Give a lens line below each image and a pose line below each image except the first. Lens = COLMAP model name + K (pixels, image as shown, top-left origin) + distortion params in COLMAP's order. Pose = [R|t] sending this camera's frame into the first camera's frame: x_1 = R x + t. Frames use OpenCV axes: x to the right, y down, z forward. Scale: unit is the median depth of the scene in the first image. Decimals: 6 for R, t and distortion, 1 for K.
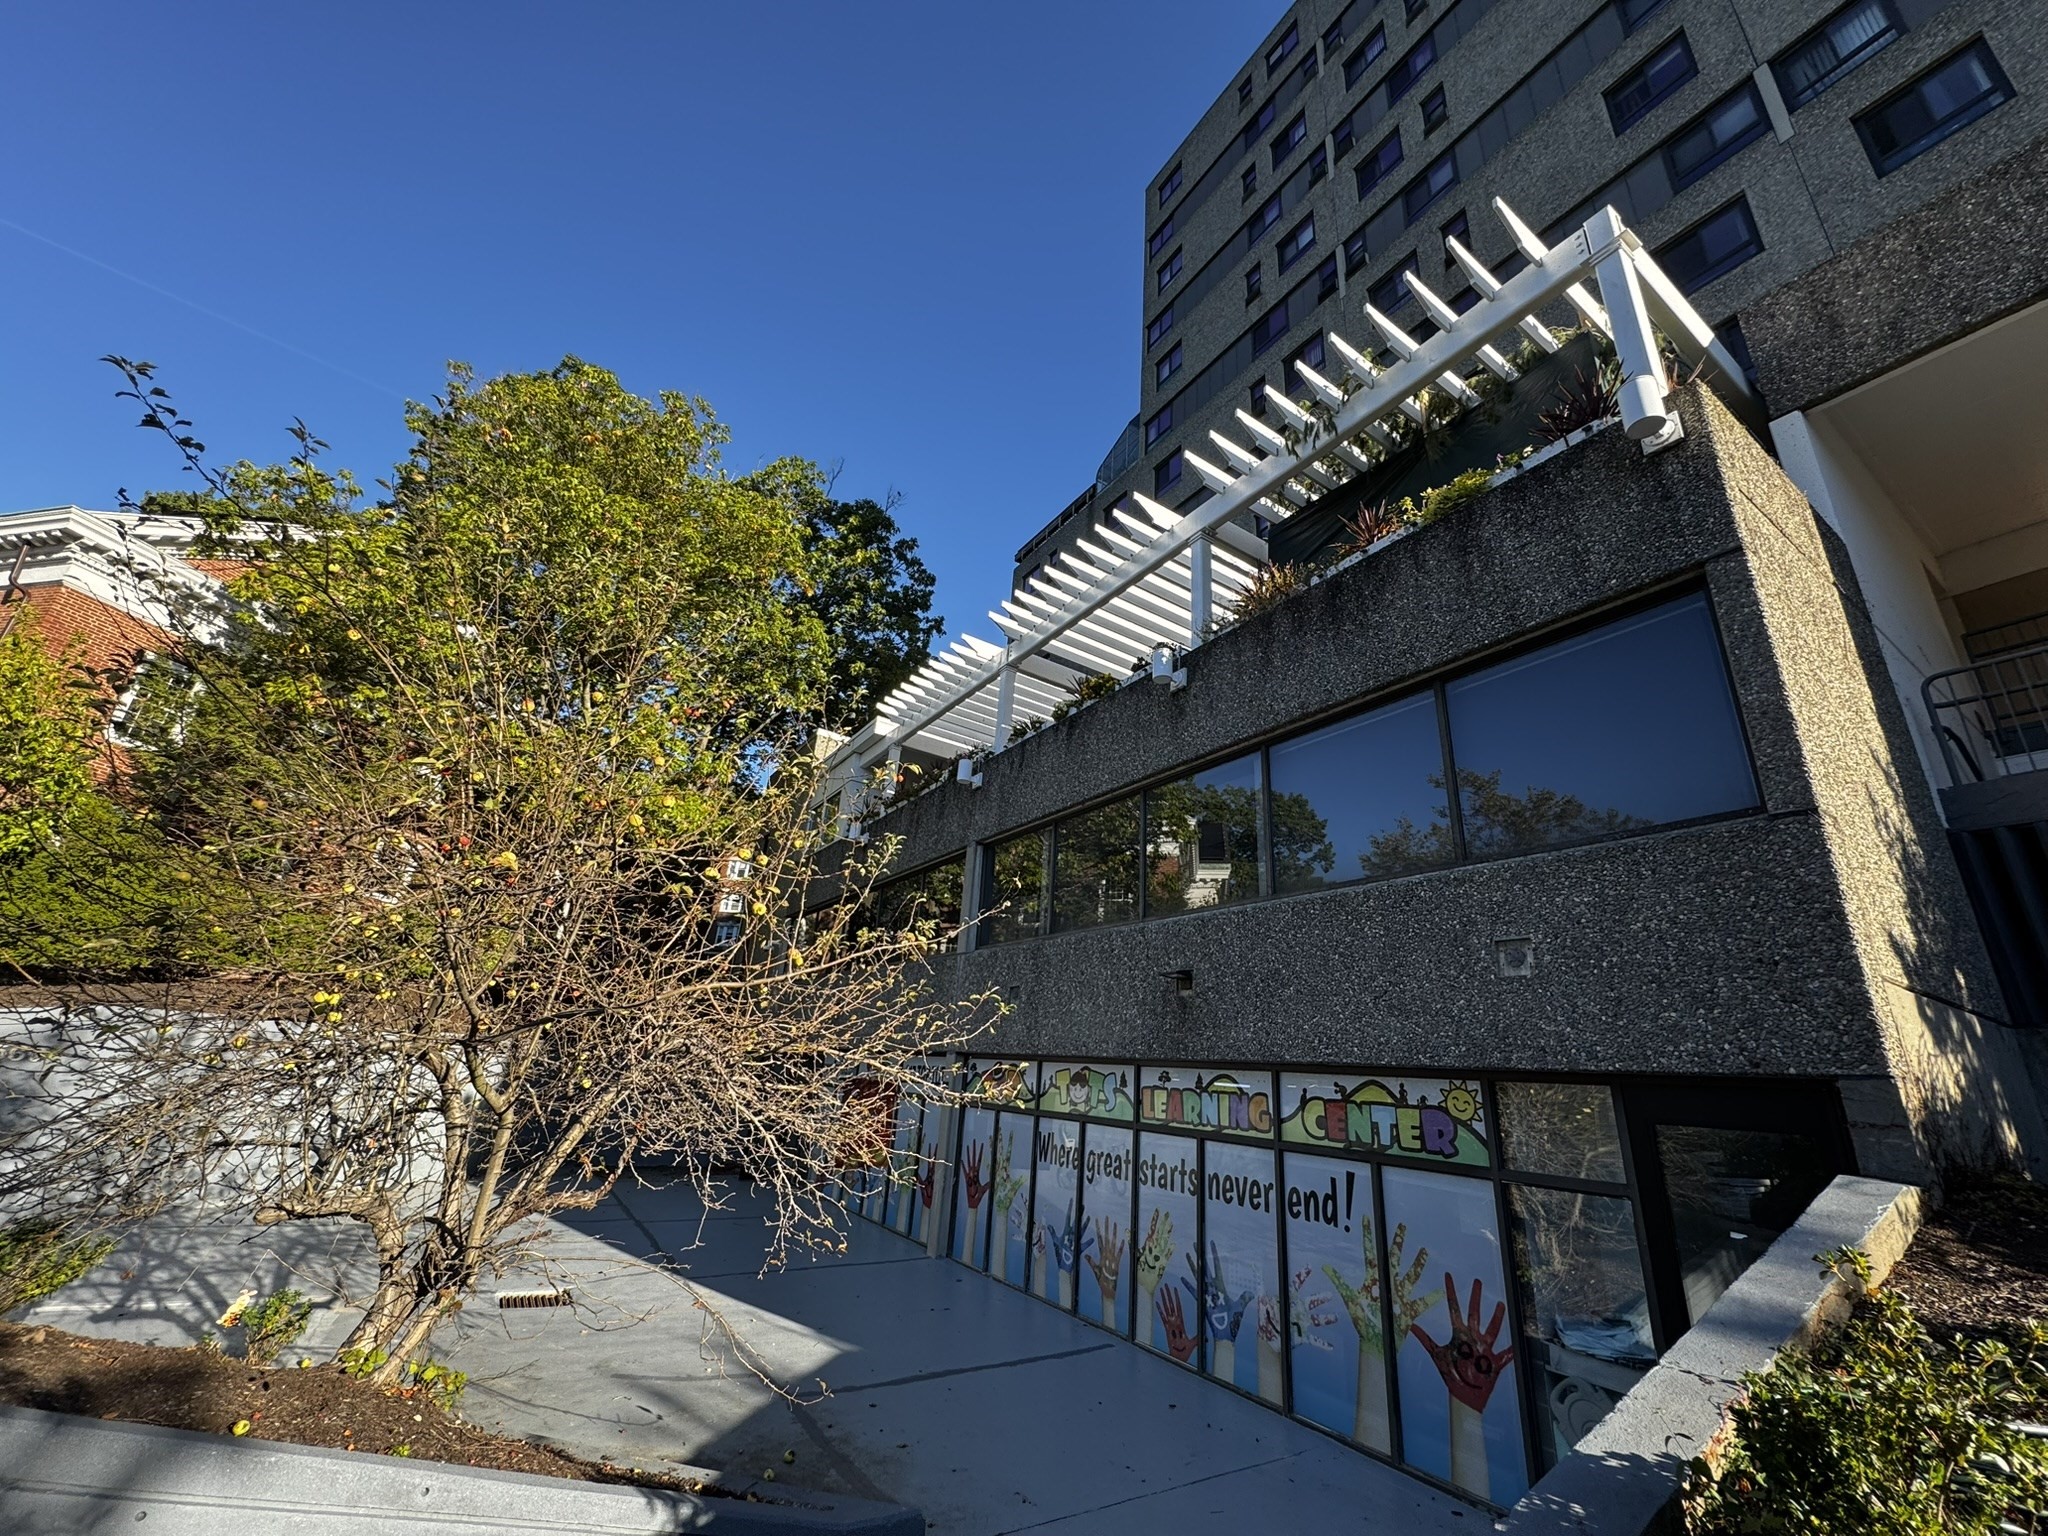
lens RADIAL K [[817.1, 0, 1018.4], [0, 817.1, 766.0], [0, 0, 1]] dist [-0.004967, 0.000339]
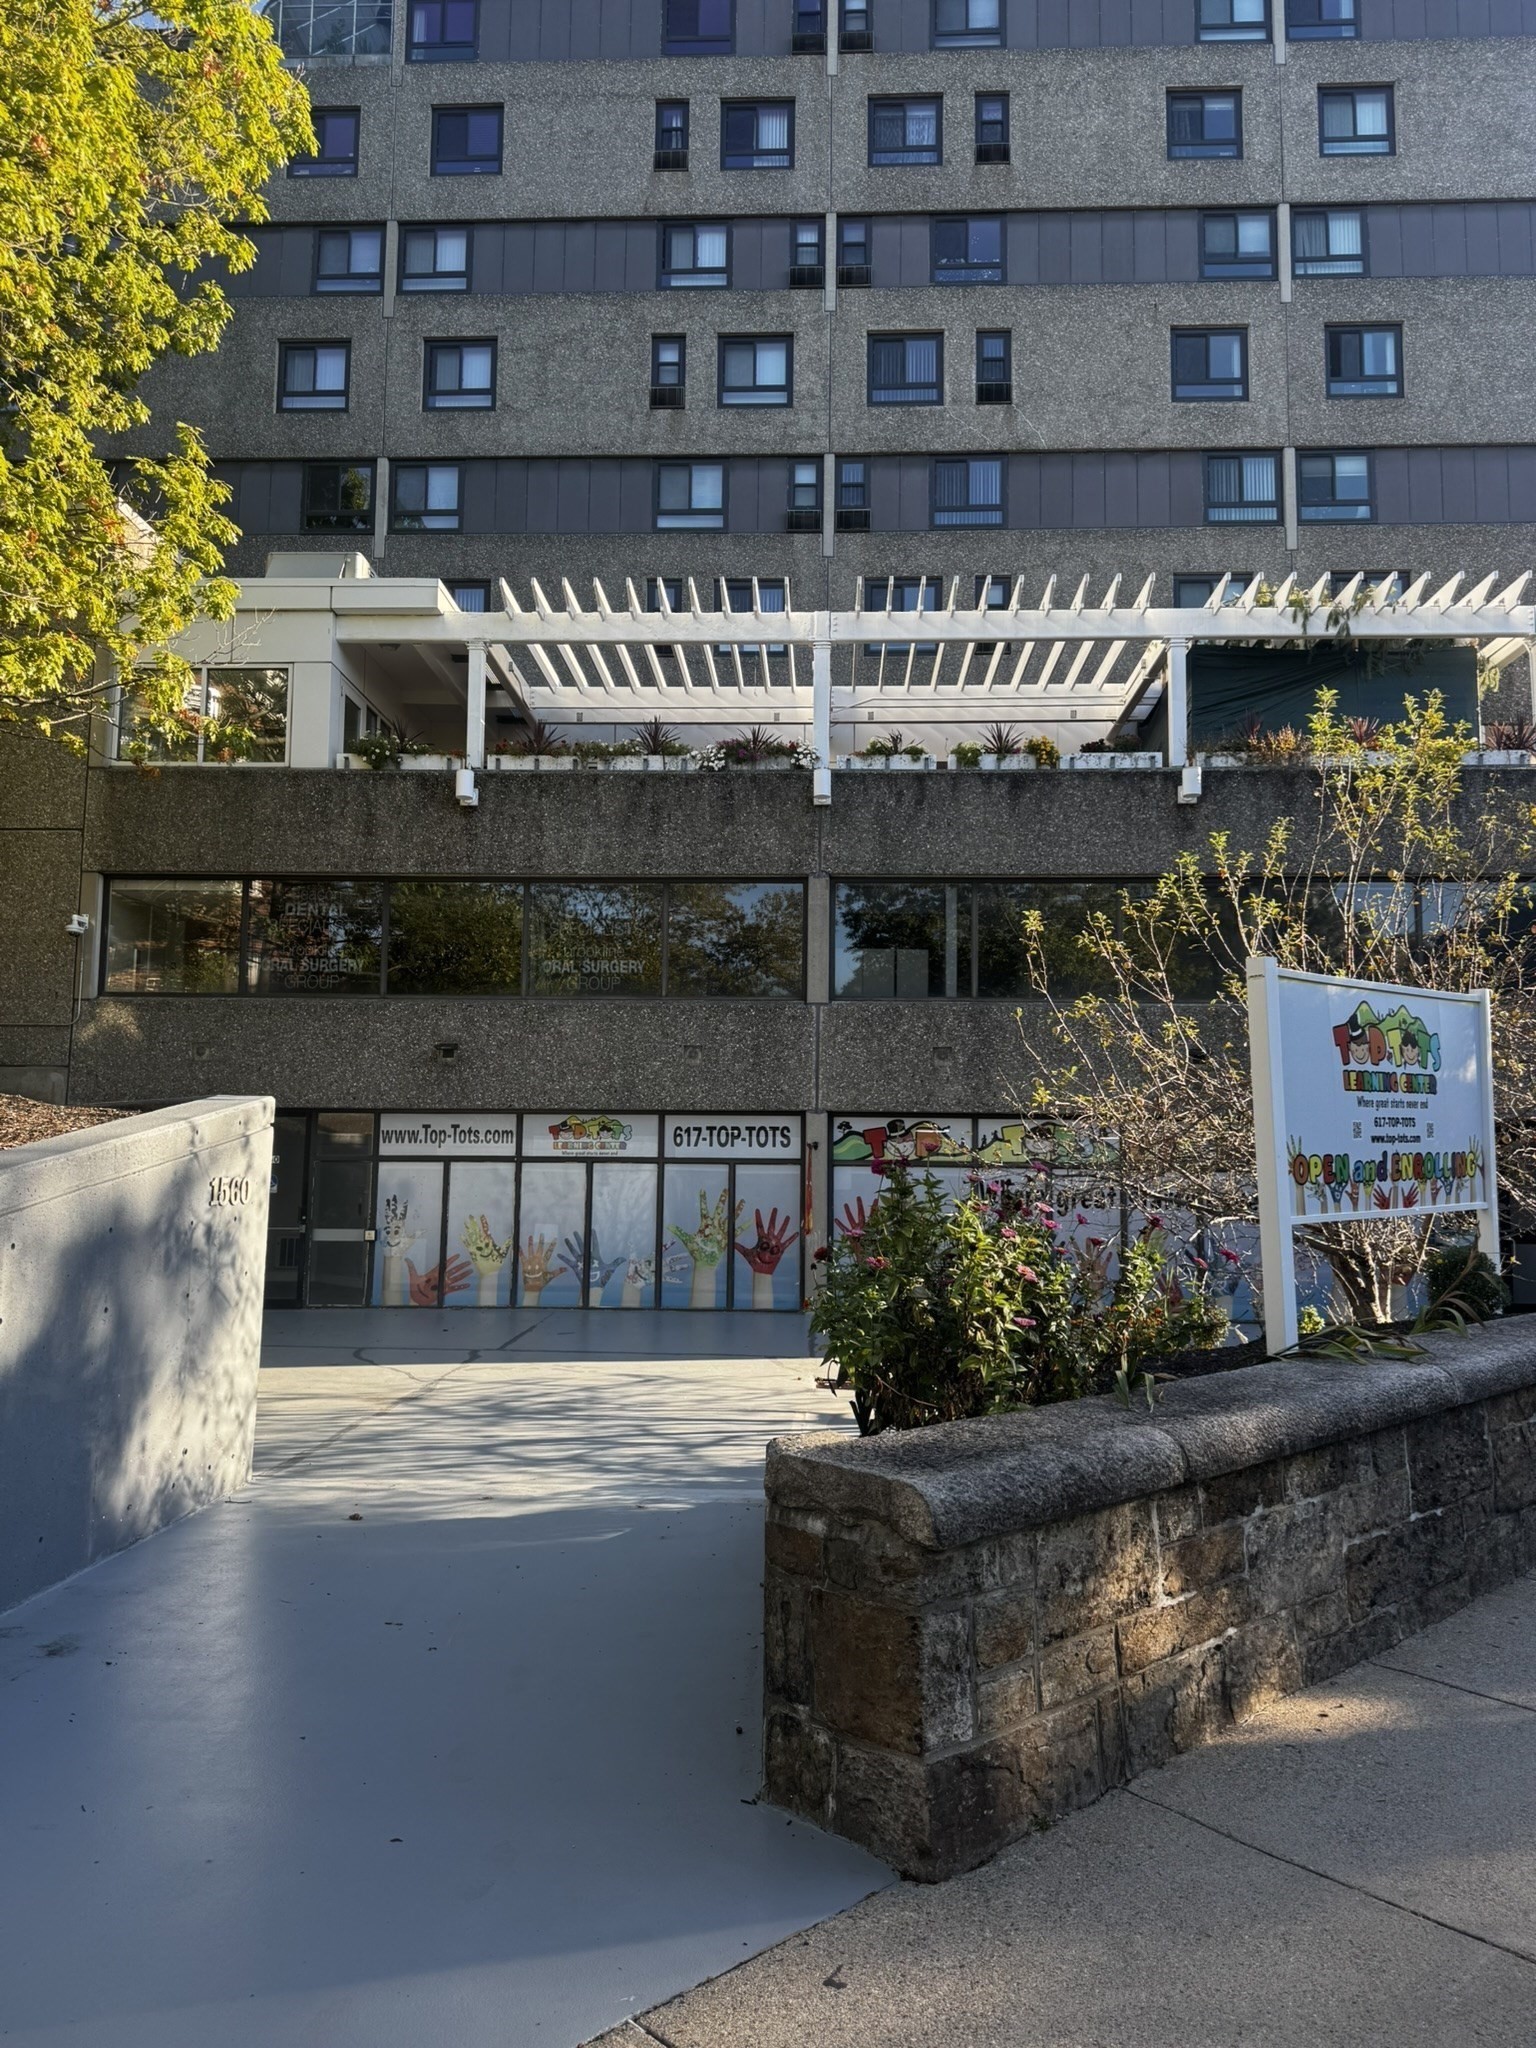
lens RADIAL K [[1441.5, 0, 768.9], [0, 1441.5, 1017.1], [0, 0, 1]] dist [0.058562, -0.069564]
pose [[0.574420, 0.018000, 0.818363, -1.768360], [-0.265813, 0.949679, 0.165689, 0.006591], [-0.774200, -0.312706, 0.550299, 0.257315]]
